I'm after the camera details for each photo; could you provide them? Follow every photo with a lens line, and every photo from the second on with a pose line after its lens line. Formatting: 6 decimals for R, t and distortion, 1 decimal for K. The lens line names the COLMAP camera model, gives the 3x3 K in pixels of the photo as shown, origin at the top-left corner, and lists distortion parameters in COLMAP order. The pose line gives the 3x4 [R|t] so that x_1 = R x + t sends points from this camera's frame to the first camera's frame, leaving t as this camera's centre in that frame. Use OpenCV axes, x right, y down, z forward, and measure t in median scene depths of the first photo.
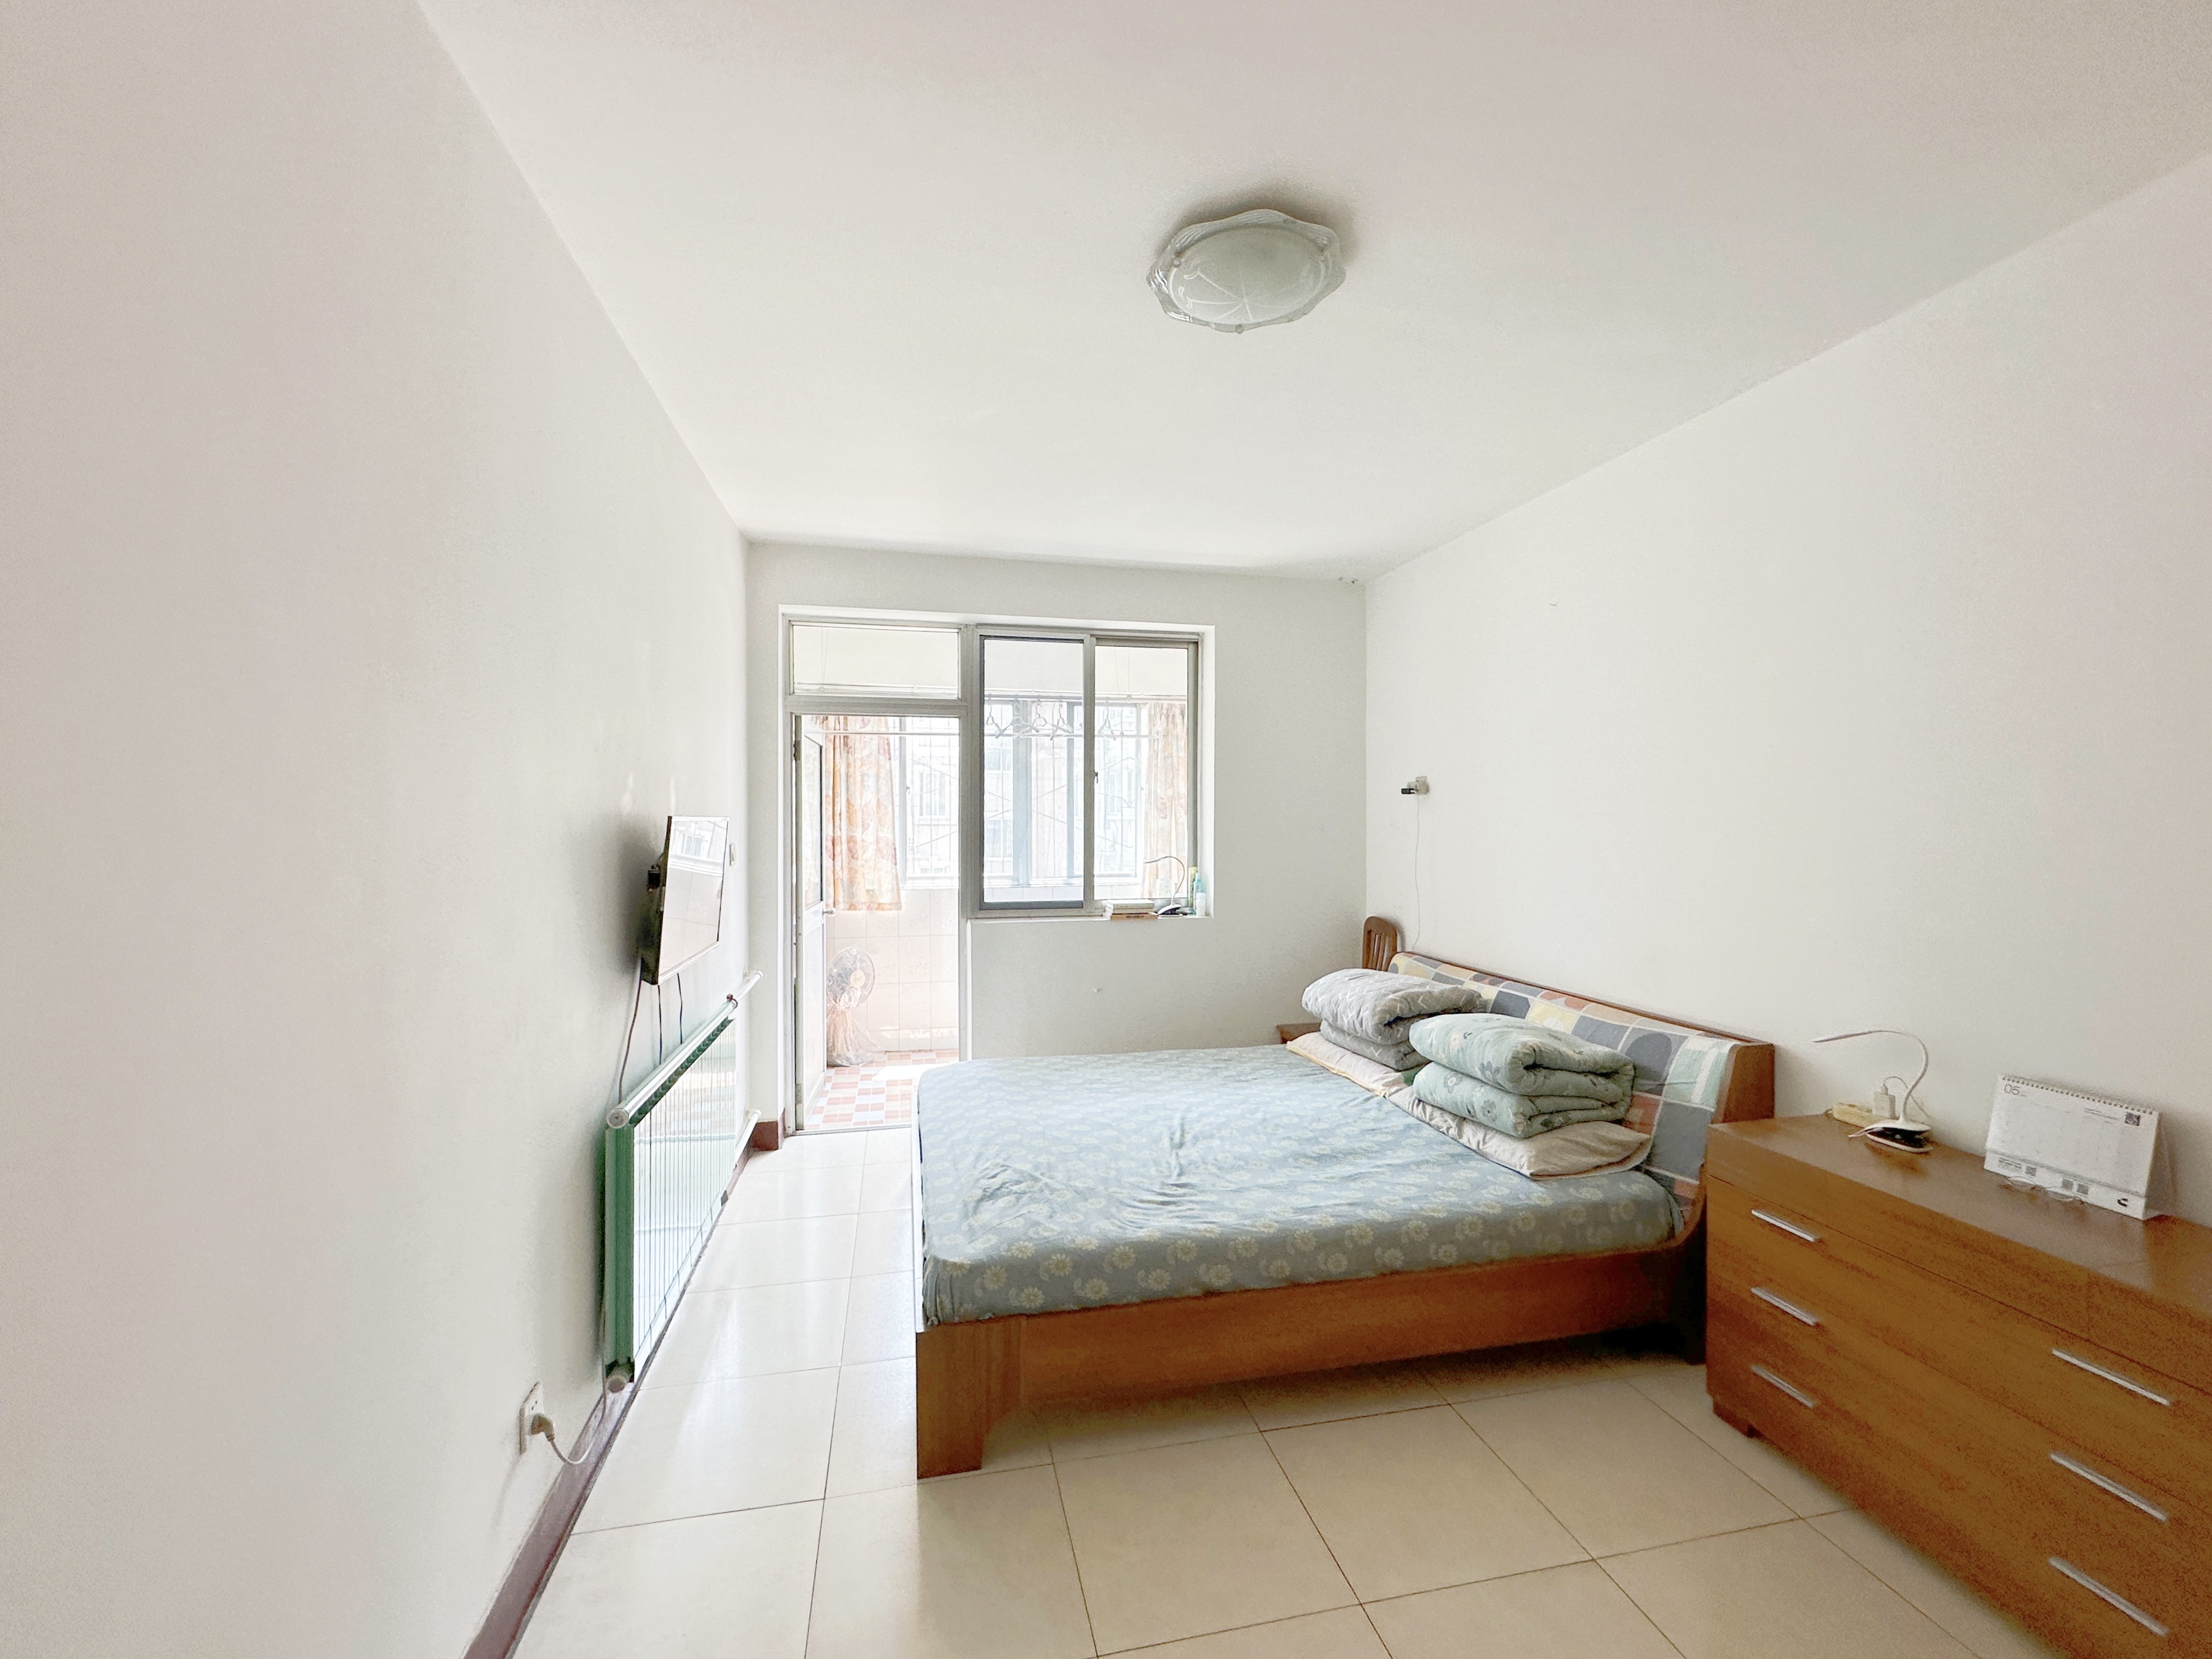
lens RADIAL K [[890.8, 0, 1101.8], [0, 890.8, 828.5], [0, 0, 1]] dist [-0.000403, -0.000014]
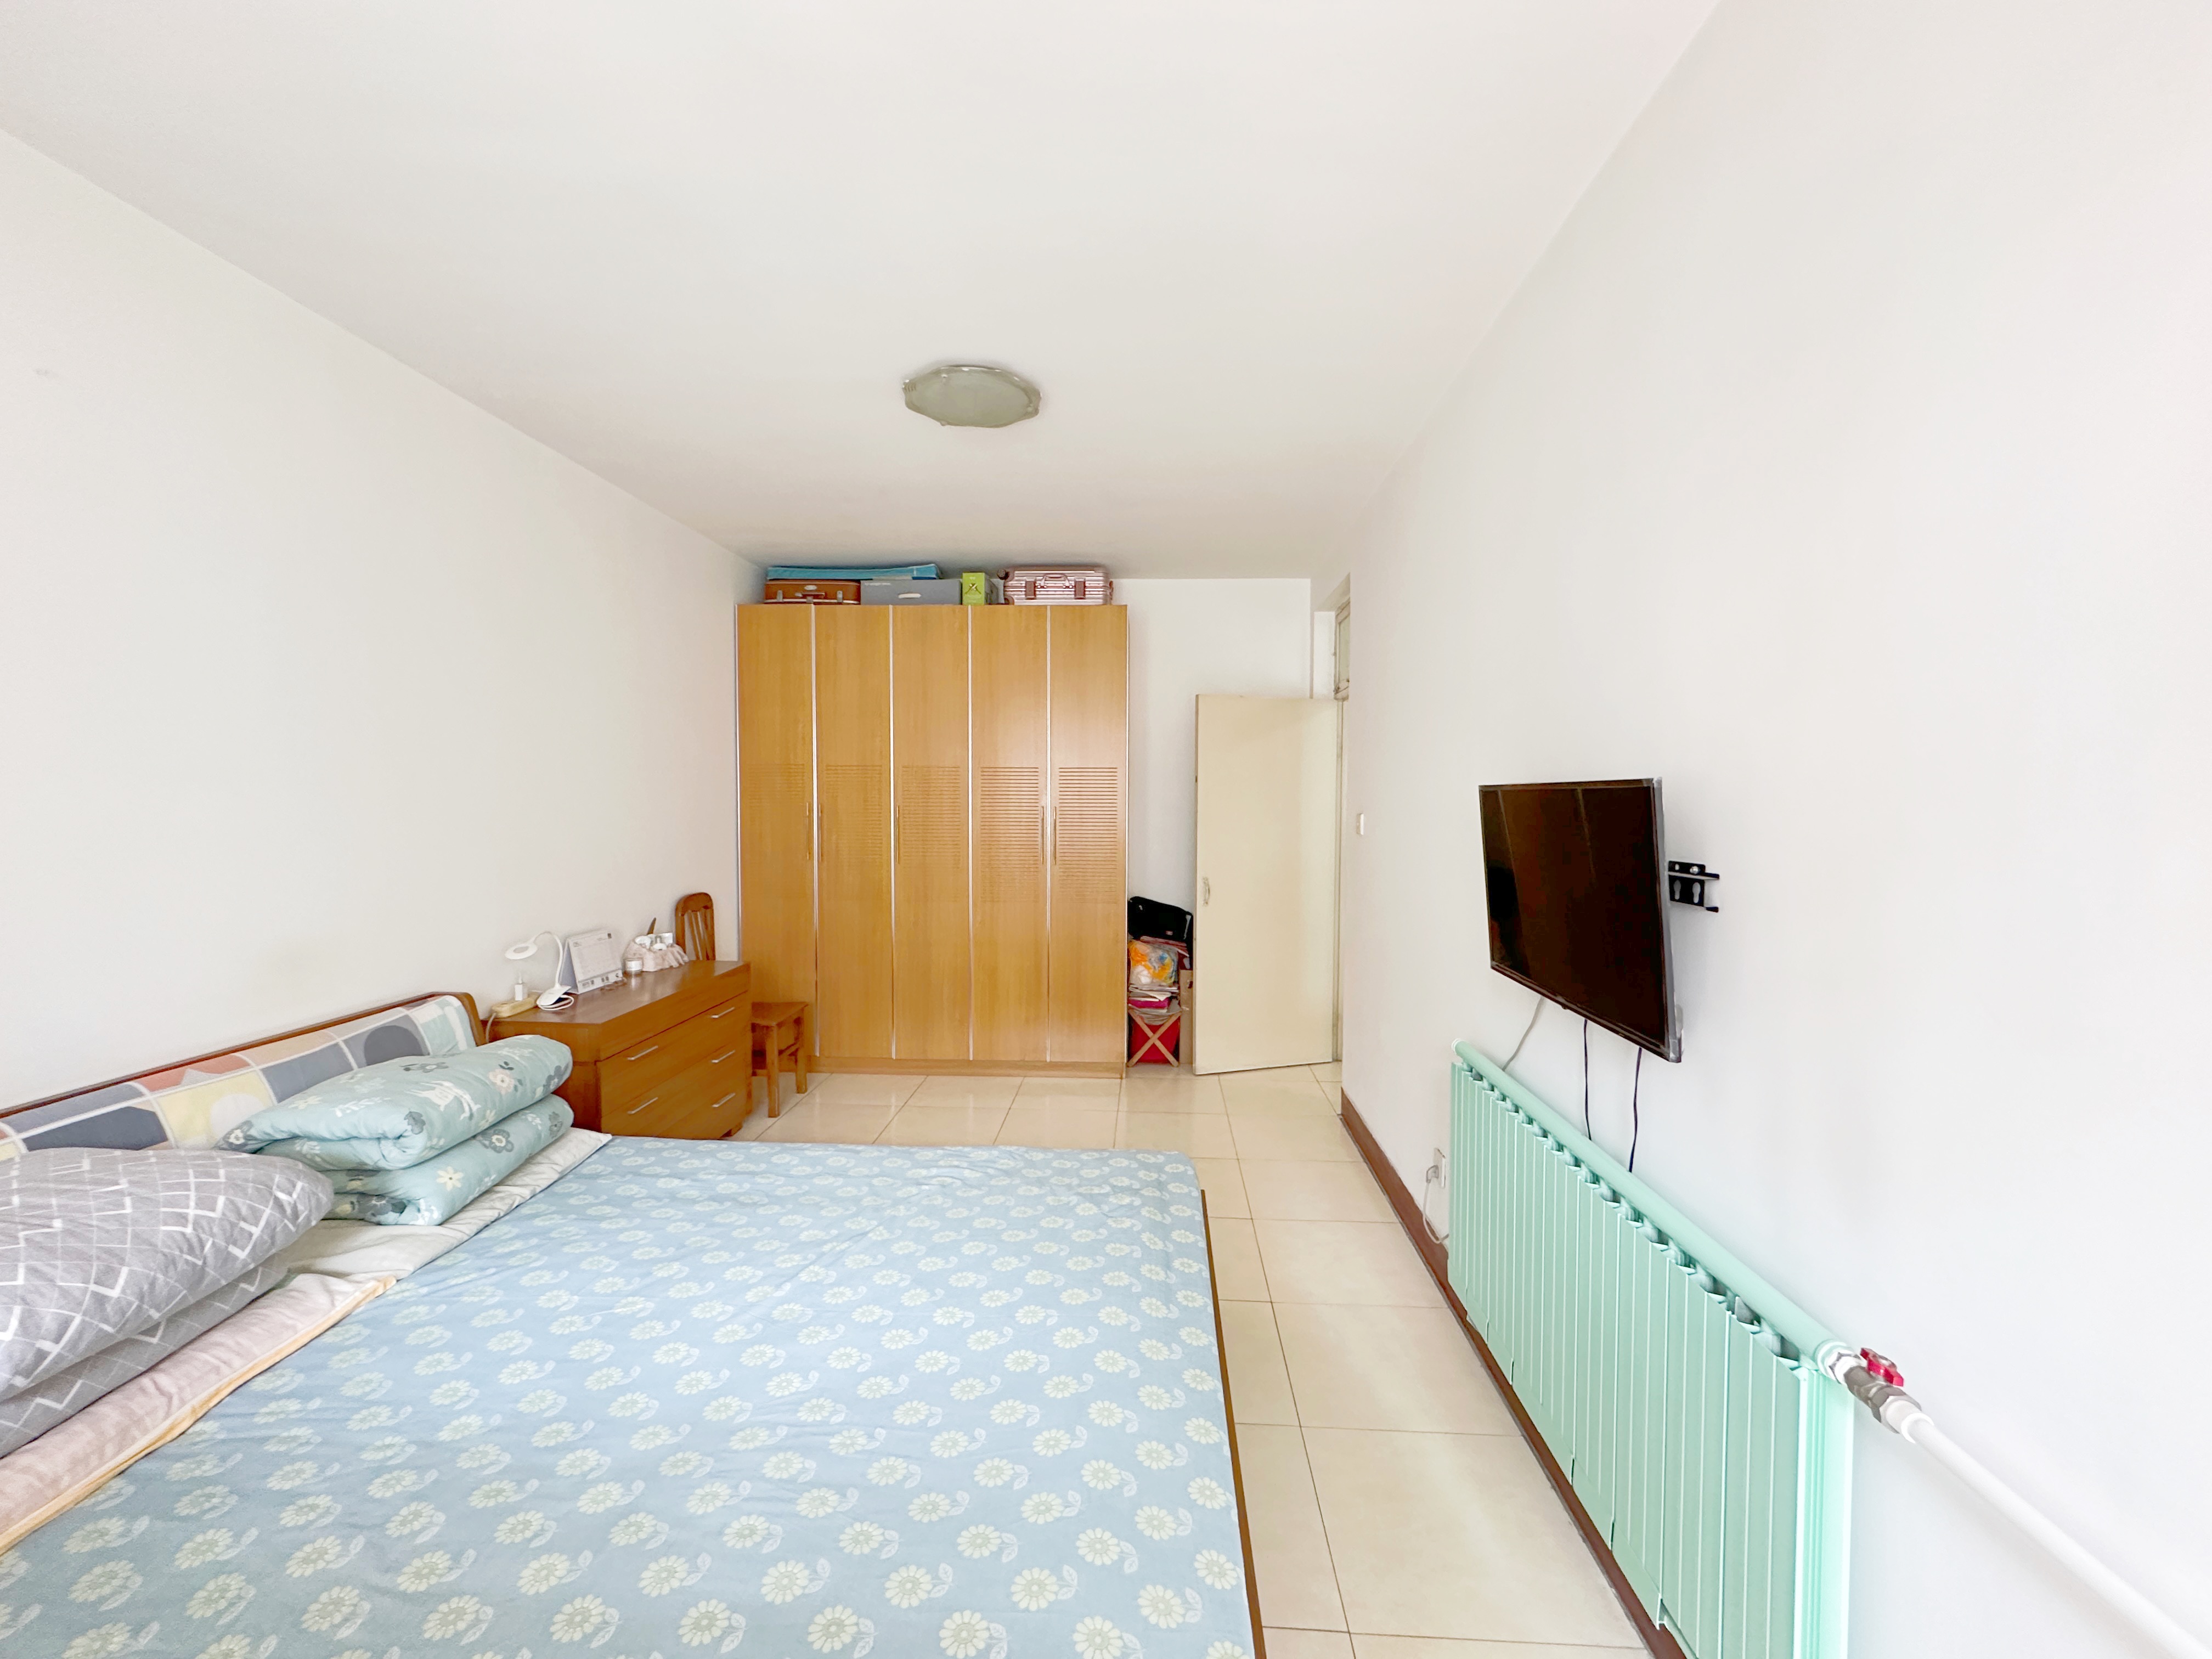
lens RADIAL K [[890.7, 0, 1105.8], [0, 890.7, 820.2], [0, 0, 1]] dist [-0.000403, -0.000014]
pose [[-0.965446, -0.011785, 0.260336, -0.275859], [-0.003601, 0.999485, 0.031894, -0.005559], [-0.260578, 0.029855, -0.964991, 1.553924]]
